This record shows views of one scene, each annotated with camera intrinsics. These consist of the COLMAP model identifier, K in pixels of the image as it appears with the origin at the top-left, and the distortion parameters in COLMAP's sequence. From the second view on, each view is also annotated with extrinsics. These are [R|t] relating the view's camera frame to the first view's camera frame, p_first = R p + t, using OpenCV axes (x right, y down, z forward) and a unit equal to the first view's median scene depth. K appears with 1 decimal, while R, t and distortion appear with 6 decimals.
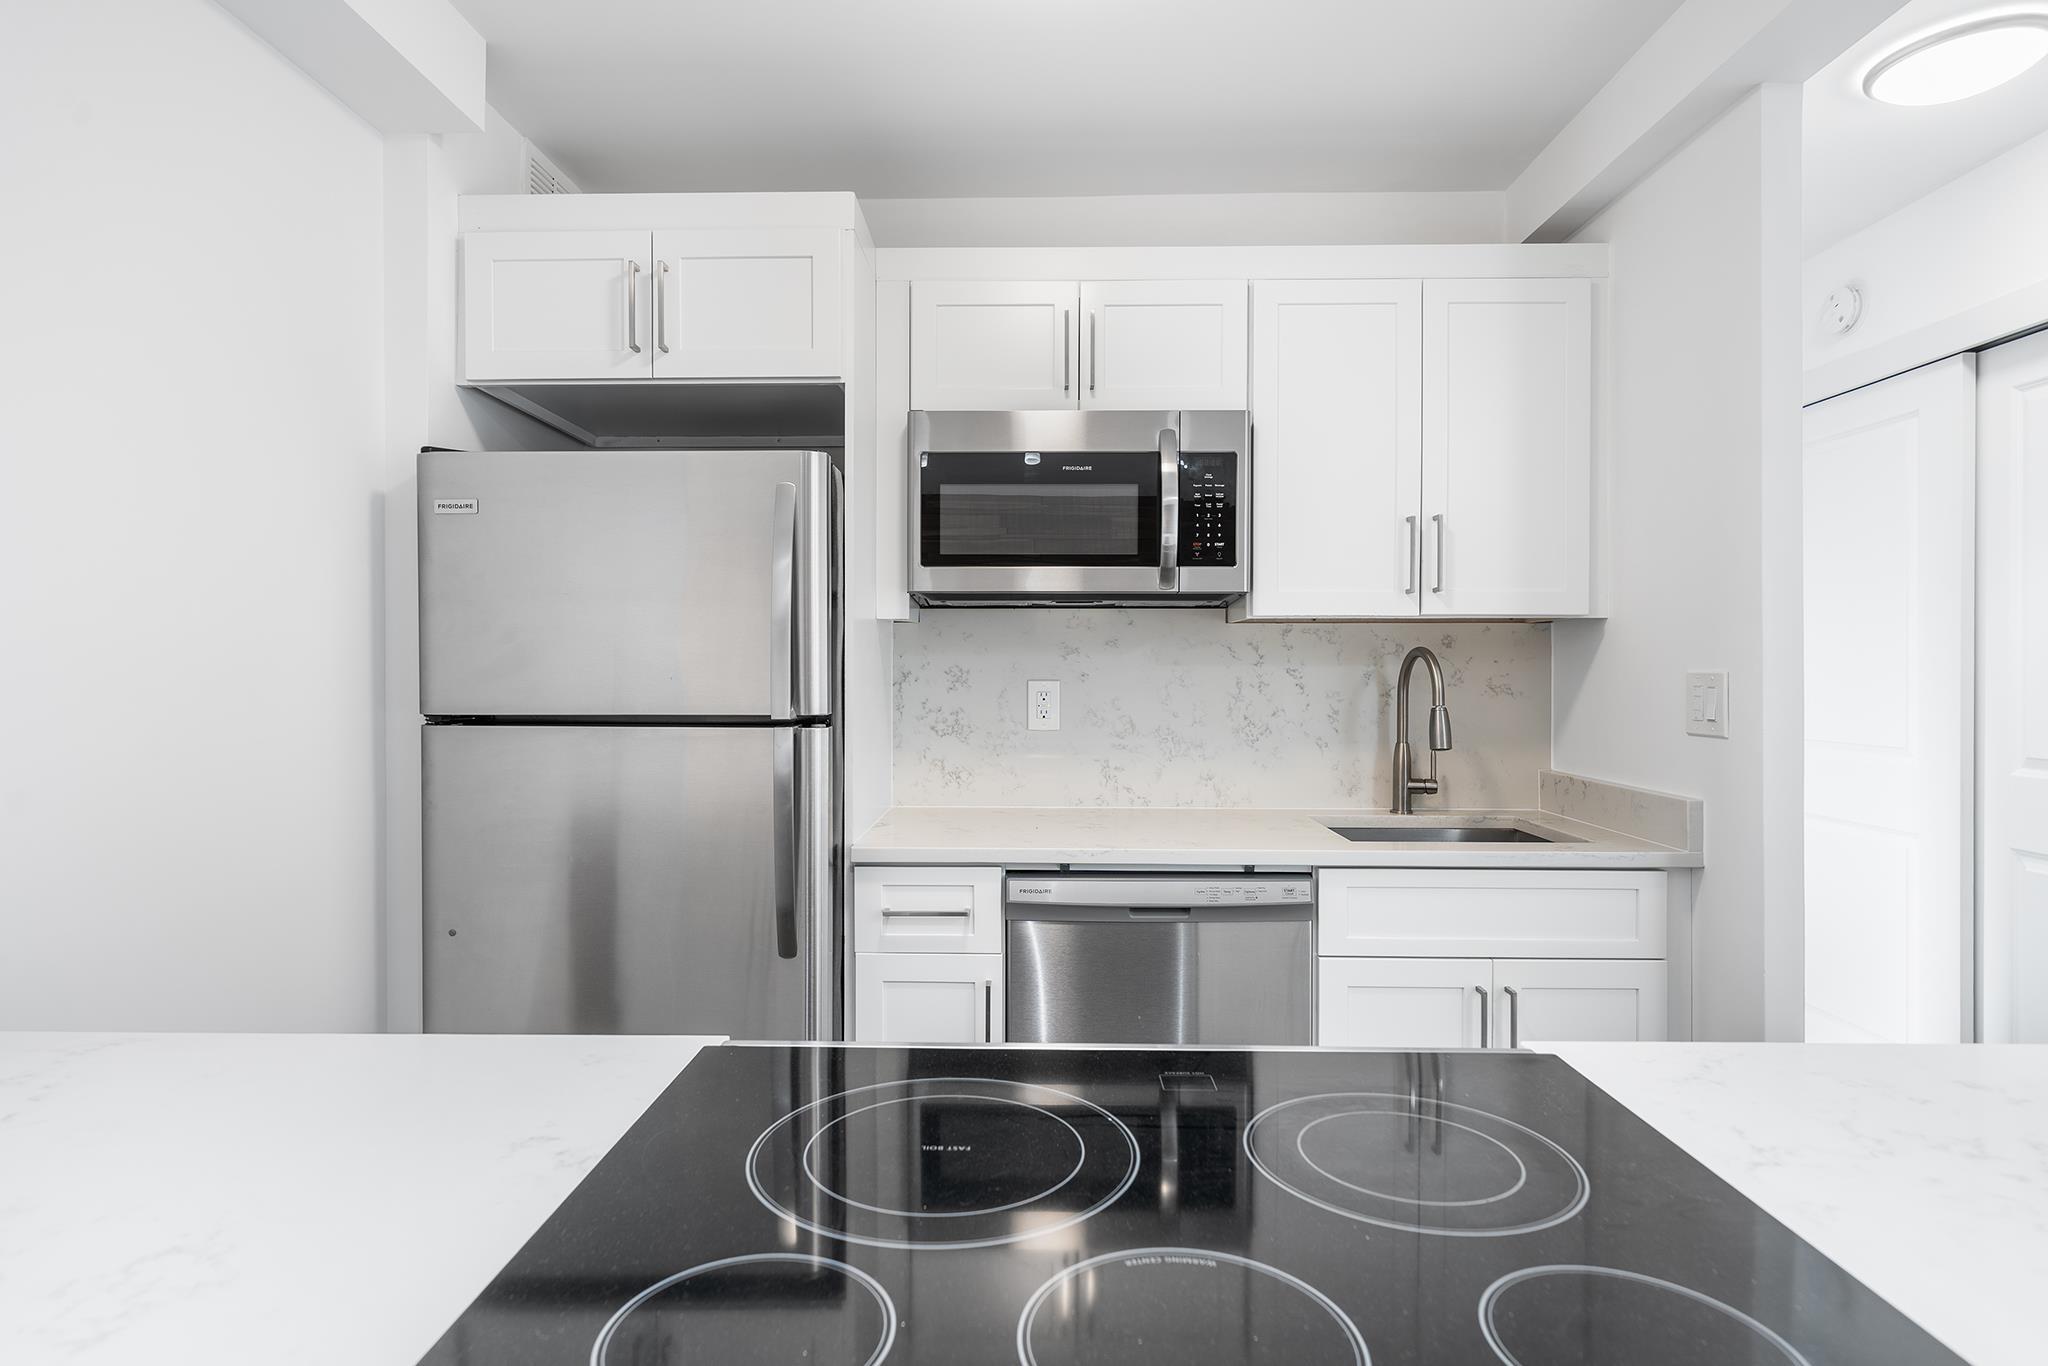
lens RADIAL K [[1101.9, 0, 1022.0], [0, 1101.9, 673.6], [0, 0, 1]] dist [-0.020673, -0.001403]
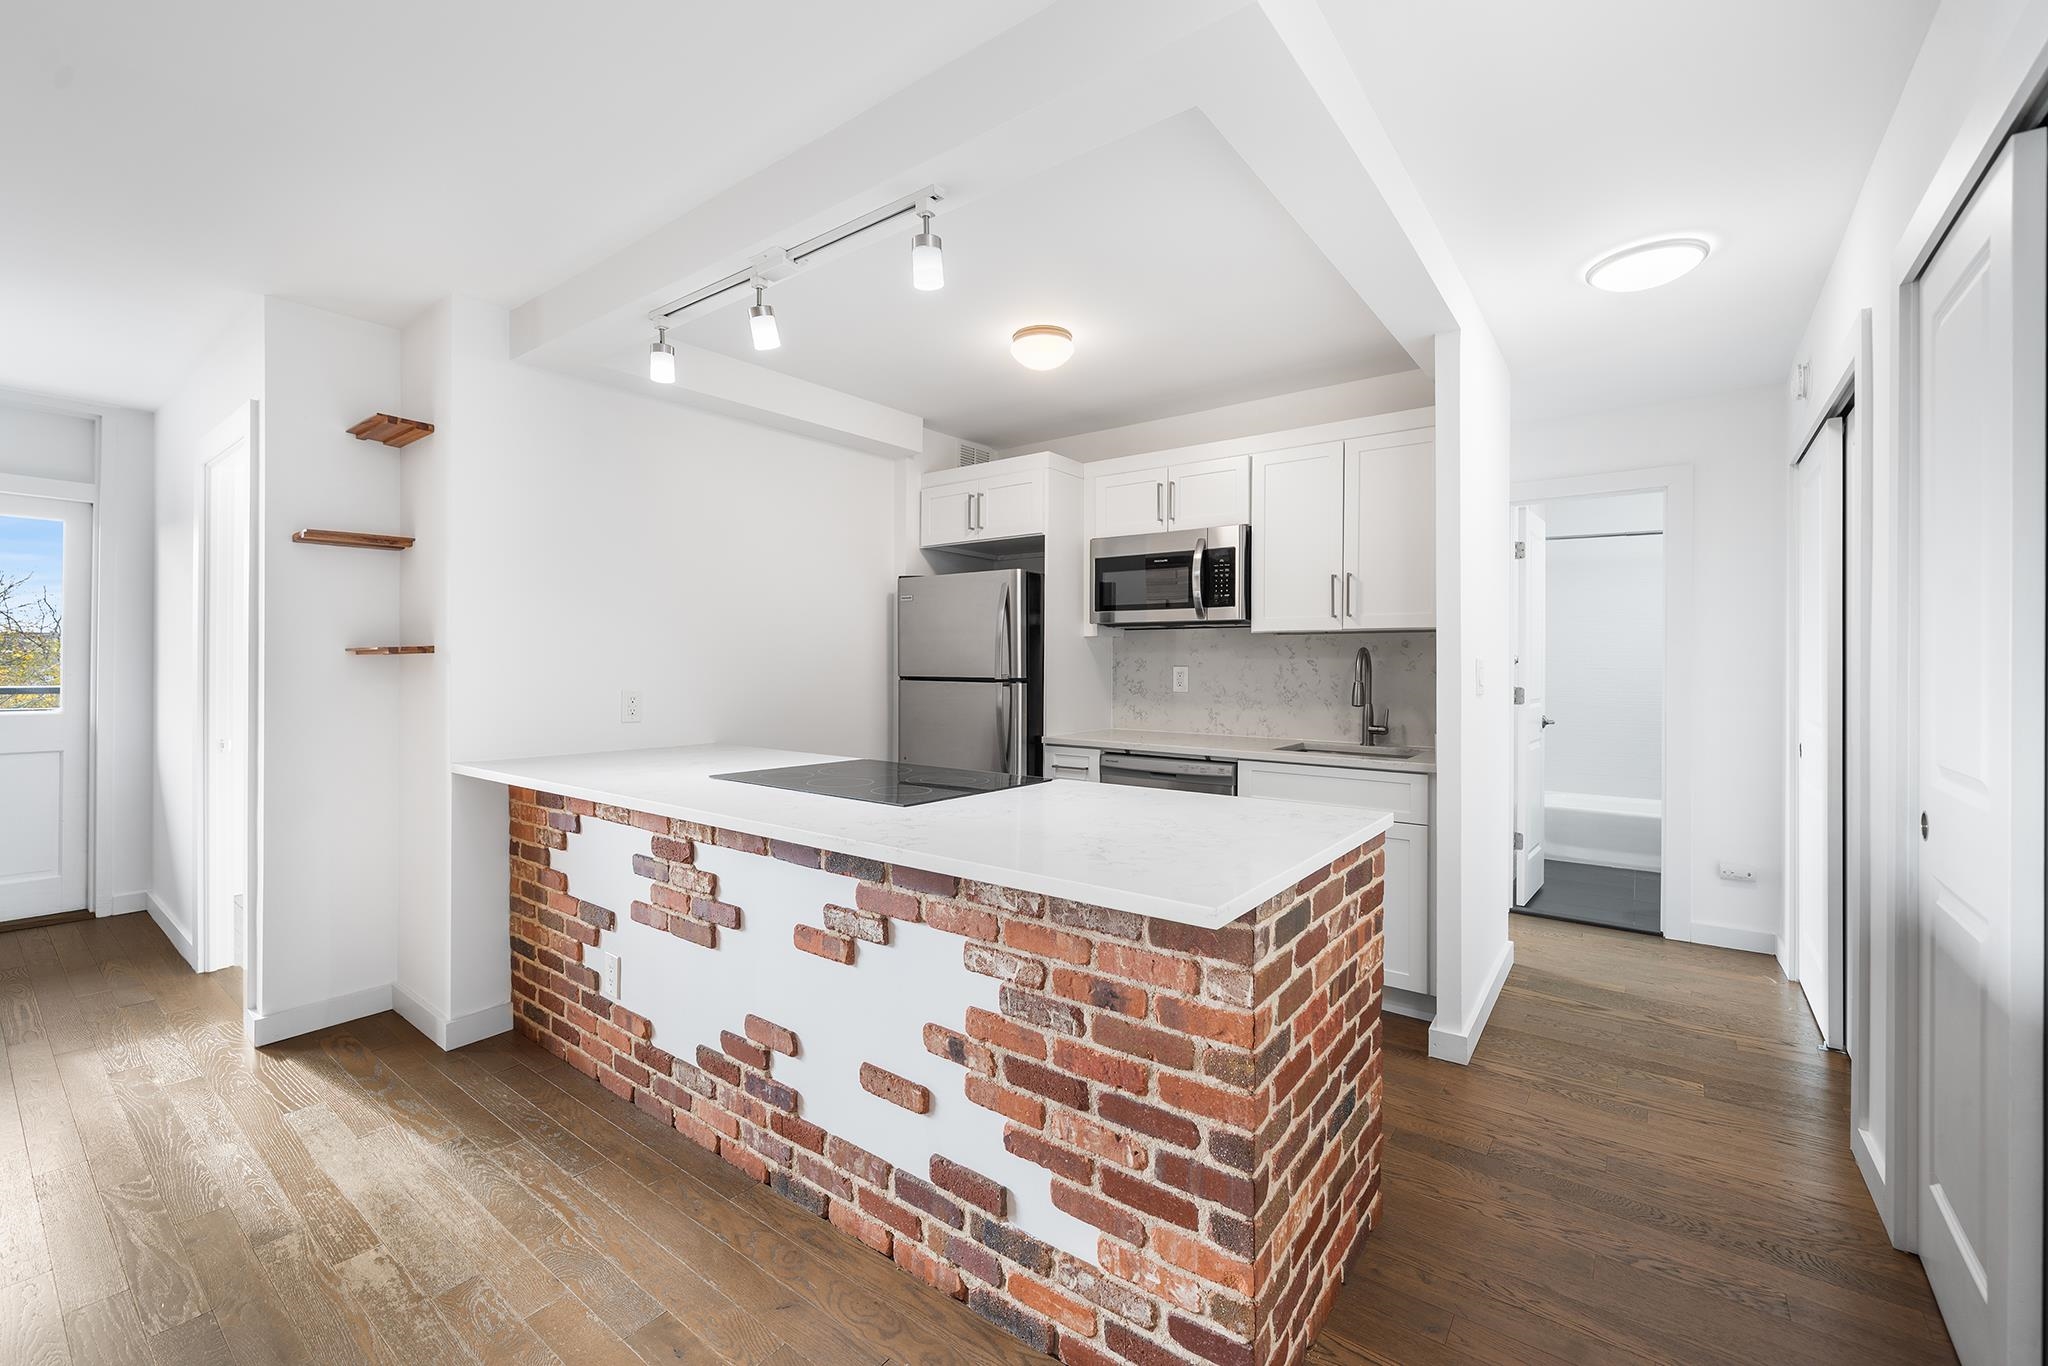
lens RADIAL K [[844.9, 0, 1021.9], [0, 844.9, 668.5], [0, 0, 1]] dist [-0.002051, -0.000045]
pose [[0.799656, 0.004689, -0.600441, 0.794911], [-0.009249, 0.999947, -0.004509, 0.021727], [0.600388, 0.009159, 0.799657, -0.407642]]
